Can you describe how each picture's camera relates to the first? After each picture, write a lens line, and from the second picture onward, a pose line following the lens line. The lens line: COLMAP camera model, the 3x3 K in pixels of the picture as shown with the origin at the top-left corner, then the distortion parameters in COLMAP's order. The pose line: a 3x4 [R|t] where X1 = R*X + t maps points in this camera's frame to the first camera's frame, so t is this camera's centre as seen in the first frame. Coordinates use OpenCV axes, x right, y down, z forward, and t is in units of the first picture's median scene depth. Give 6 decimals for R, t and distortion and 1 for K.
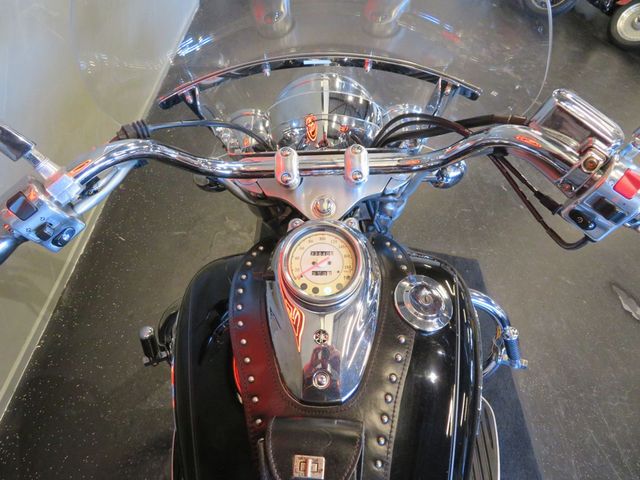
lens RADIAL K [[466.3, 0, 320.0], [0, 466.3, 240.0], [0, 0, 1]] dist [-0.000606, 0.002006]
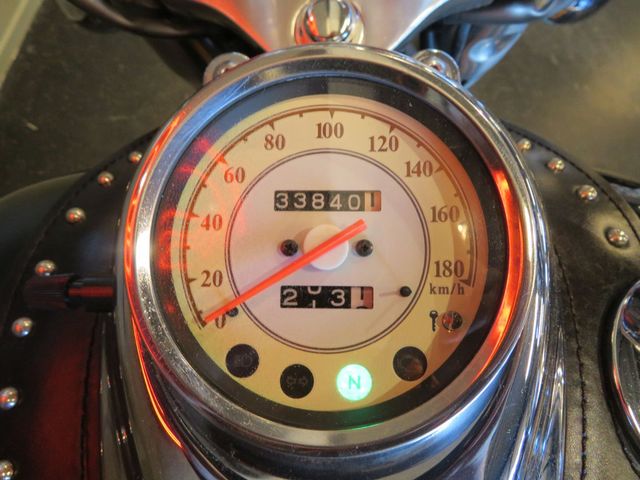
lens RADIAL K [[466.3, 0, 320.0], [0, 466.3, 240.0], [0, 0, 1]] dist [-0.000606, 0.002006]
pose [[0.999892, -0.001029, 0.014669, -0.002311], [-0.002420, 0.972433, 0.233169, -0.003678], [-0.014504, -0.233179, 0.972326, 0.791670]]
